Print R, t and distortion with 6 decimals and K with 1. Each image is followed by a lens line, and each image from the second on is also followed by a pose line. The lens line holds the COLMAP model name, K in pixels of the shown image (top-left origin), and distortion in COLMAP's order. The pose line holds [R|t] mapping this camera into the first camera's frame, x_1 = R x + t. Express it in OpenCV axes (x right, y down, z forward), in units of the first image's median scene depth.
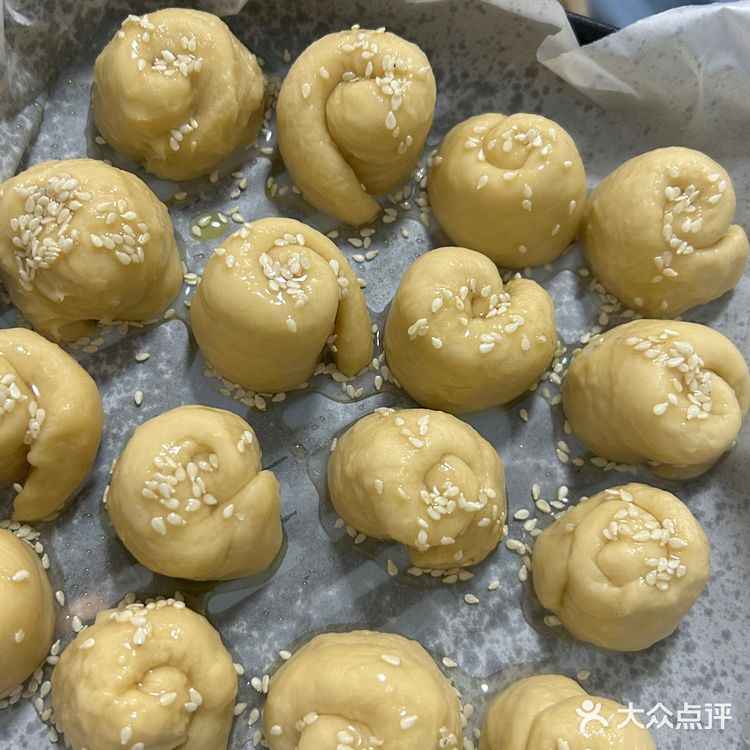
lens RADIAL K [[949.6, 0, 375.0], [0, 949.6, 375.0], [0, 0, 1]] dist [0.138074, -0.389830]
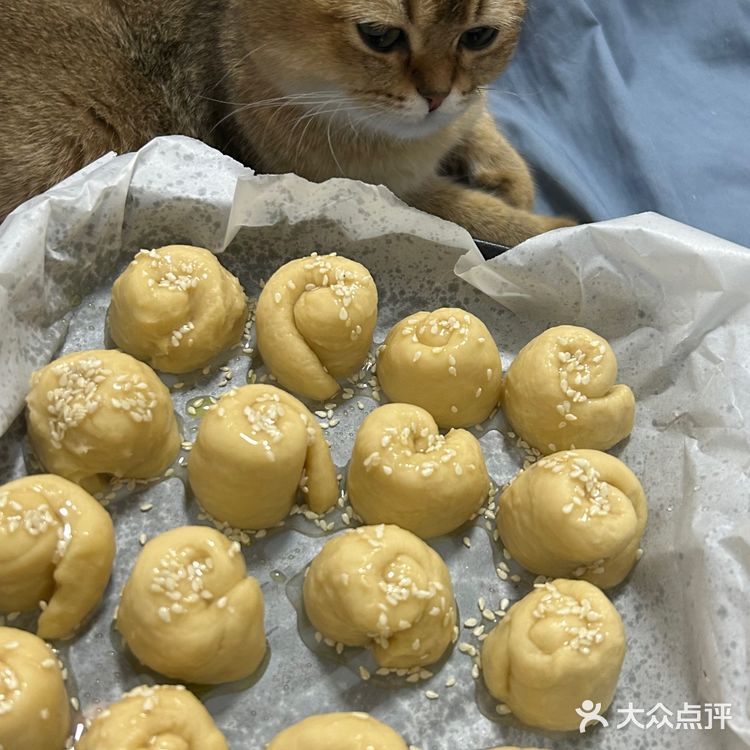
lens RADIAL K [[973.8, 0, 375.0], [0, 973.8, 375.0], [0, 0, 1]] dist [0.227584, -0.621145]
pose [[0.998307, -0.049264, 0.030914, 0.014321], [0.056322, 0.951447, -0.302616, 0.219665], [-0.014505, 0.303844, 0.952611, -0.244694]]
